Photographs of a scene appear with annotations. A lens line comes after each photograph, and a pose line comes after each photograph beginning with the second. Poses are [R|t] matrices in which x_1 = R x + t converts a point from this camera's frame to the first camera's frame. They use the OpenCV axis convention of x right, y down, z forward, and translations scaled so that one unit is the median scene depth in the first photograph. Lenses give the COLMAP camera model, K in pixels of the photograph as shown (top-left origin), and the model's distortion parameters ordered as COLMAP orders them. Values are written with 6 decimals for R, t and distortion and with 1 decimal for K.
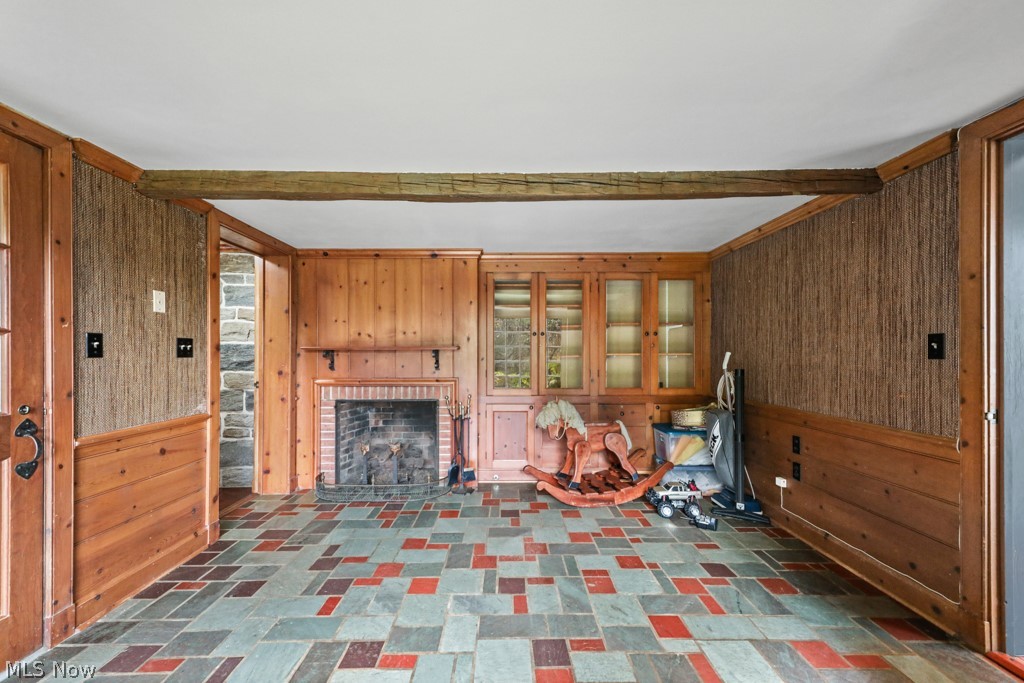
lens RADIAL K [[402.9, 0, 511.7], [0, 402.9, 346.9], [0, 0, 1]] dist [0.003486, -0.000088]
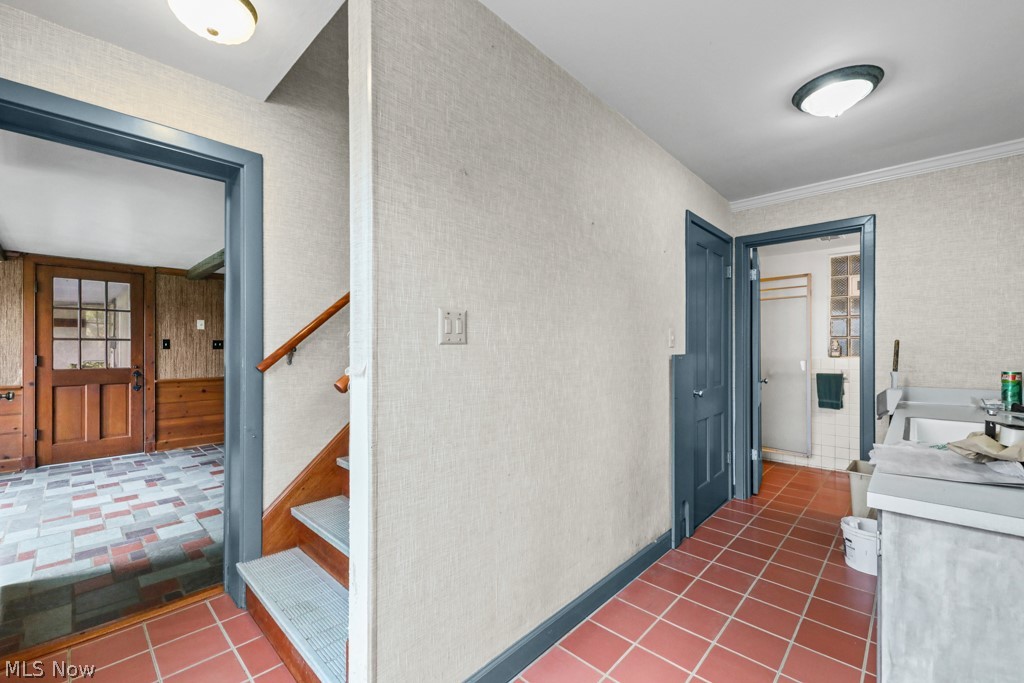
lens RADIAL K [[426.4, 0, 512.0], [0, 426.4, 341.5], [0, 0, 1]] dist [0.001089, -0.000009]
pose [[0.724598, 0.006188, -0.689144, 2.376689], [0.003076, 0.999921, 0.012213, -0.047986], [0.689165, -0.010969, 0.724522, 0.545579]]
